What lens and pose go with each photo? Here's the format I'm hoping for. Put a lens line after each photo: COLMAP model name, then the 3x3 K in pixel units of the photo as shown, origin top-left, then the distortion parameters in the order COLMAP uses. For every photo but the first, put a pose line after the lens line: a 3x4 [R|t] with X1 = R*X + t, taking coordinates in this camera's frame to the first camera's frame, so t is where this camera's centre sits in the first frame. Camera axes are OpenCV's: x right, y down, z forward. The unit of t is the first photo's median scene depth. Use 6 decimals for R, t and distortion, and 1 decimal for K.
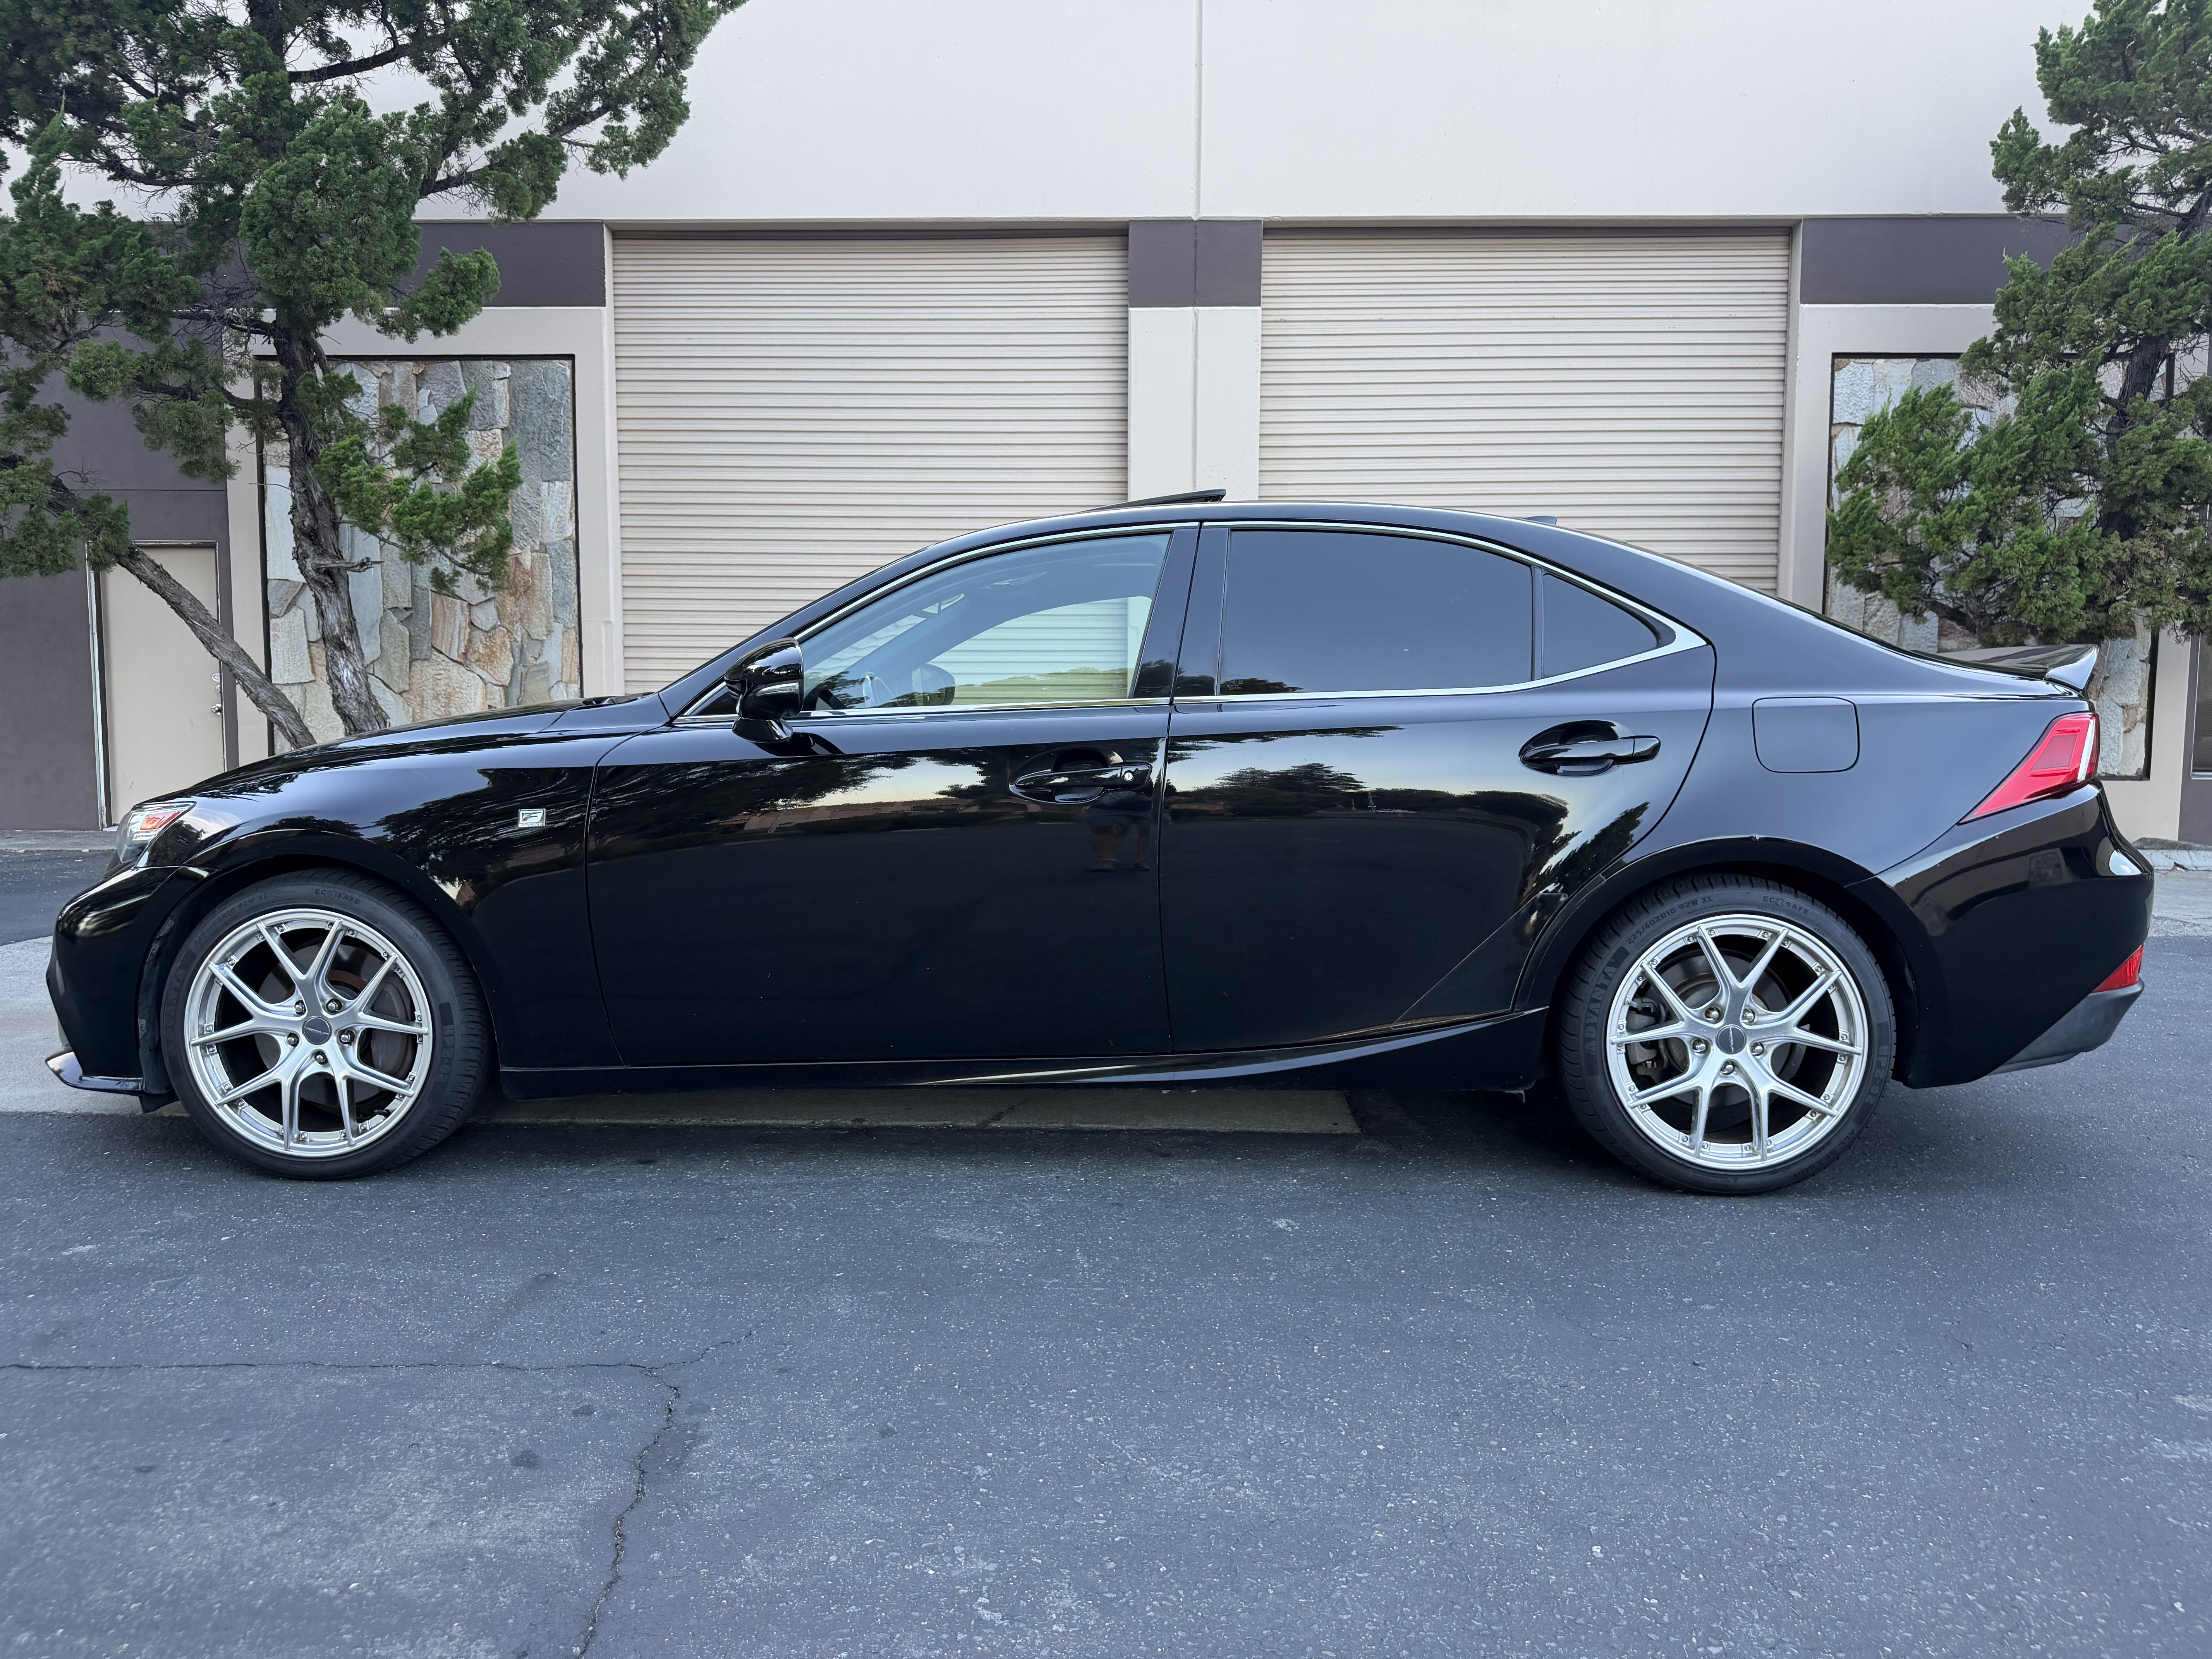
lens RADIAL K [[1608.5, 0, 1094.8], [0, 1608.5, 820.5], [0, 0, 1]] dist [0.051870, -0.068464]
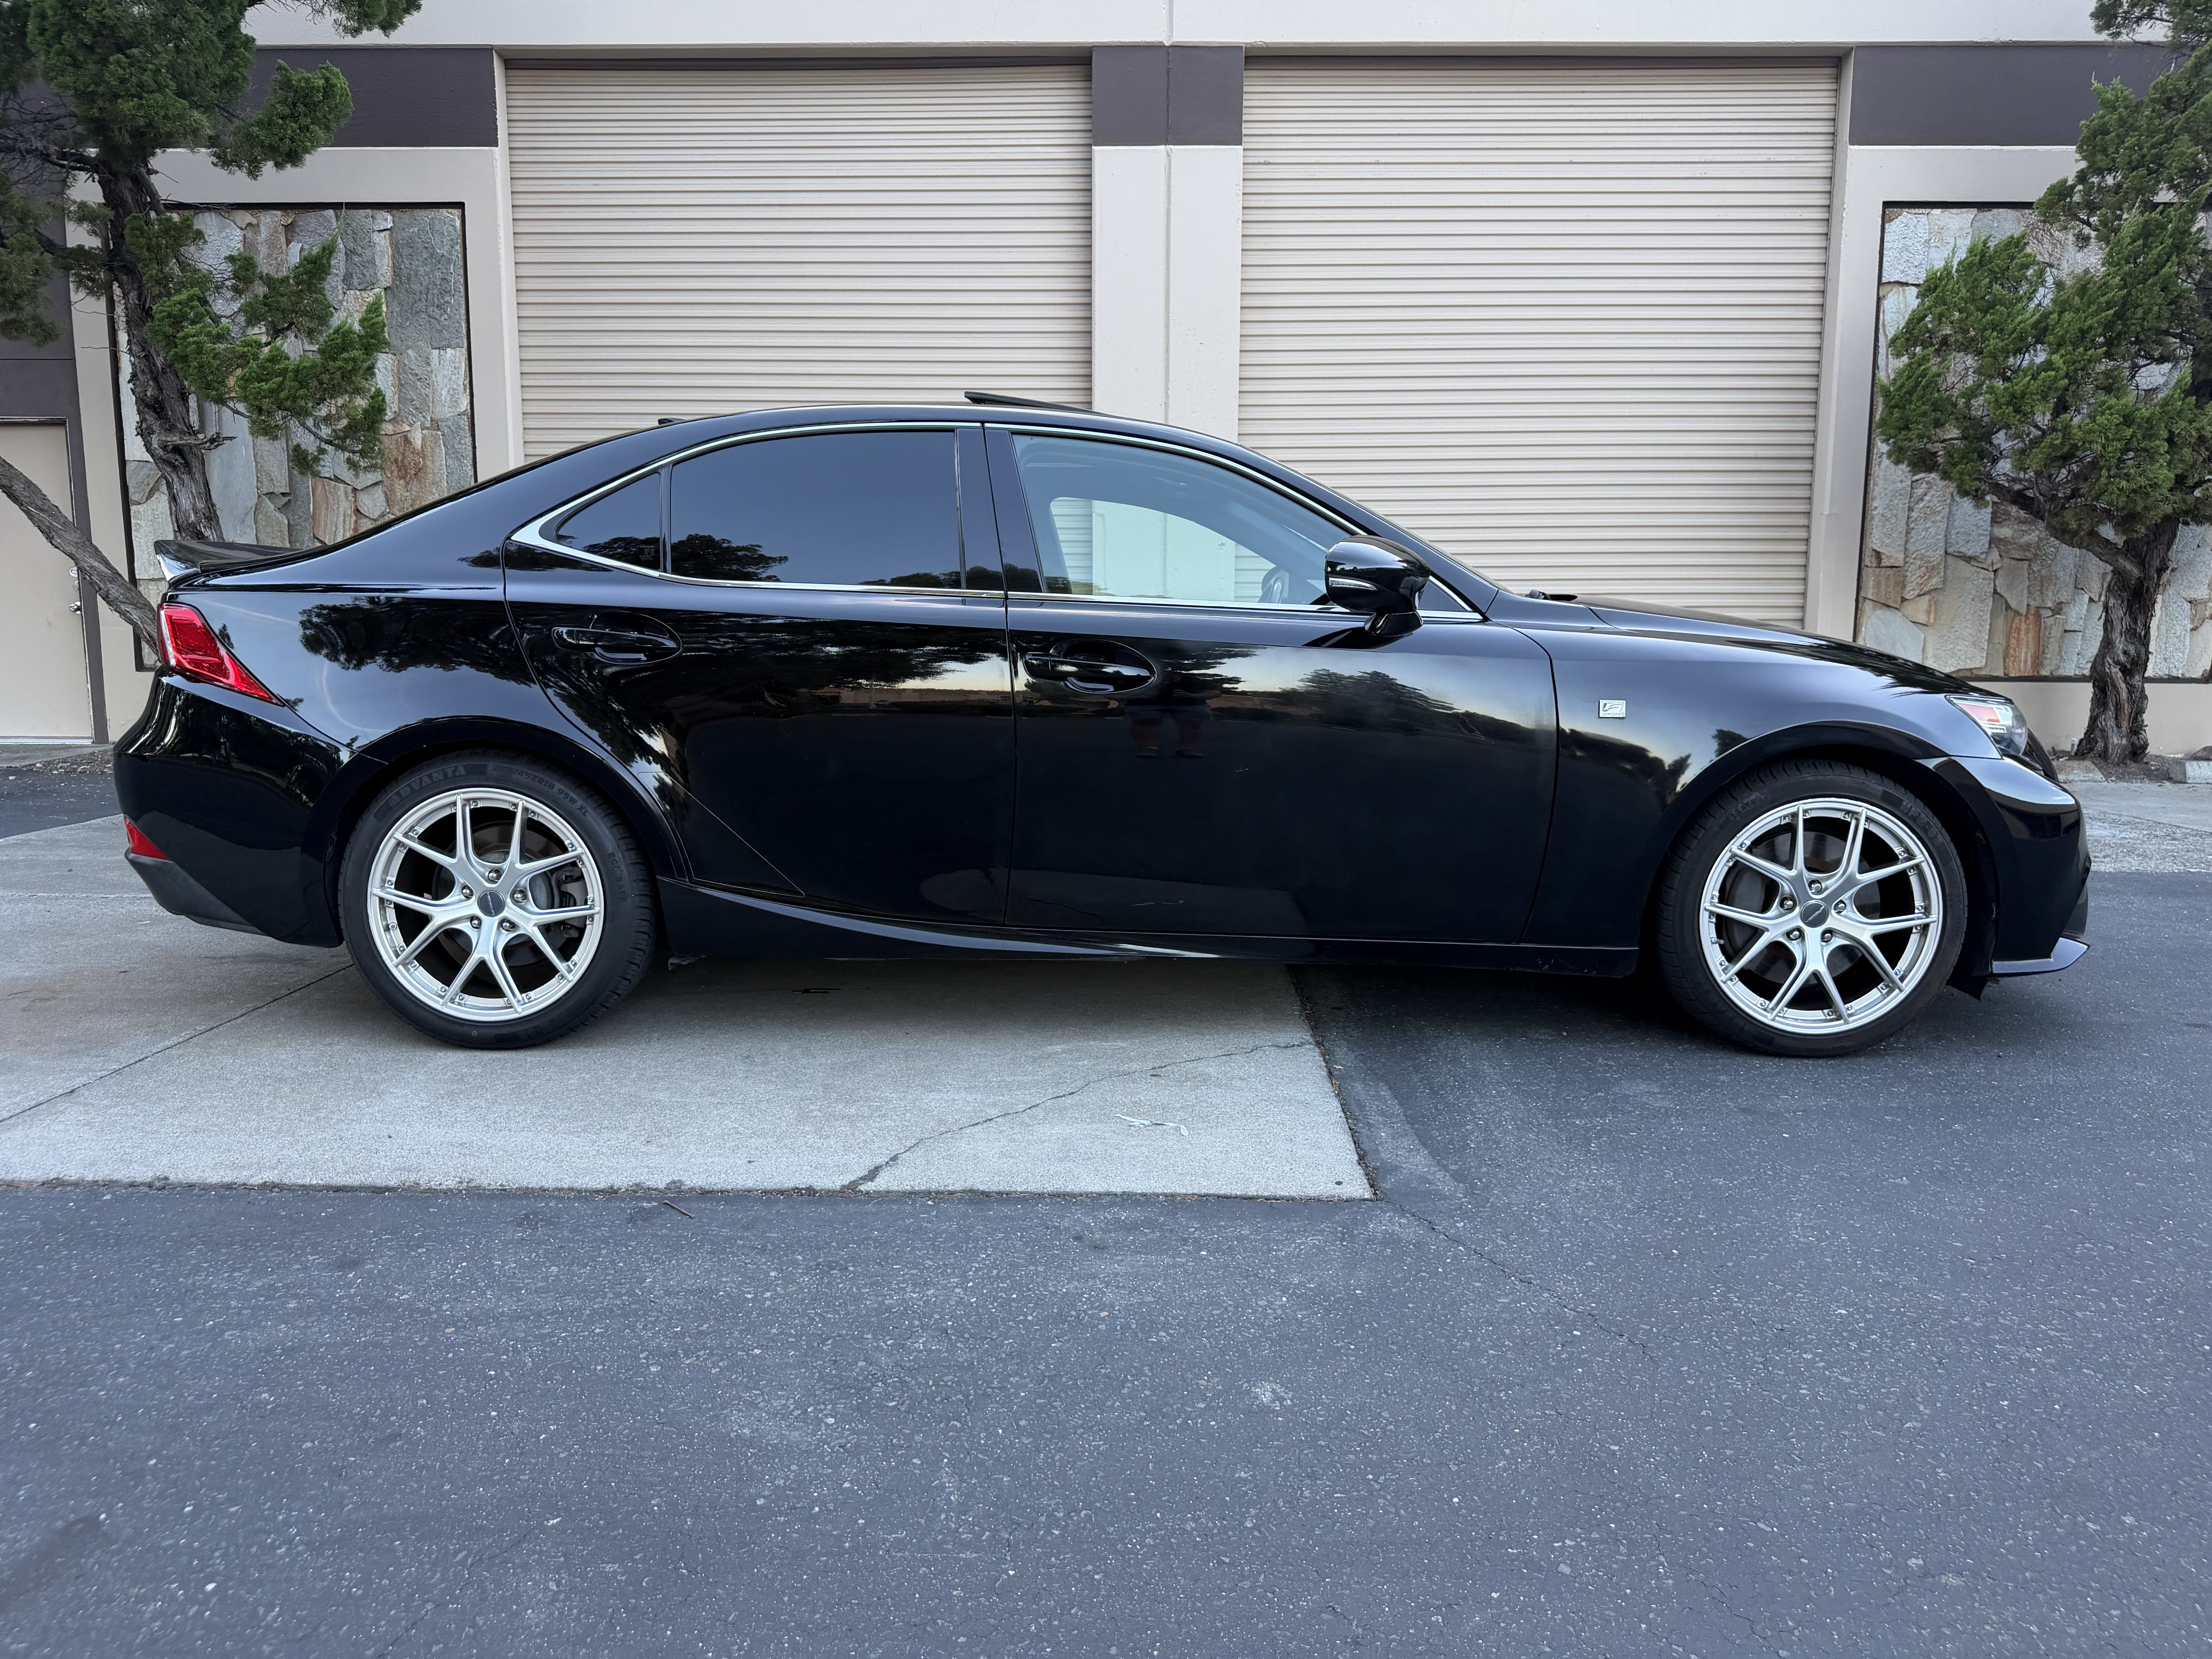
lens RADIAL K [[1608.5, 0, 1104.0], [0, 1608.5, 817.3], [0, 0, 1]] dist [0.051870, -0.068464]
pose [[0.999848, -0.003844, 0.017021, 0.012437], [0.002800, 0.998138, 0.060933, -0.007690], [-0.017223, -0.060876, 0.997997, 0.110985]]
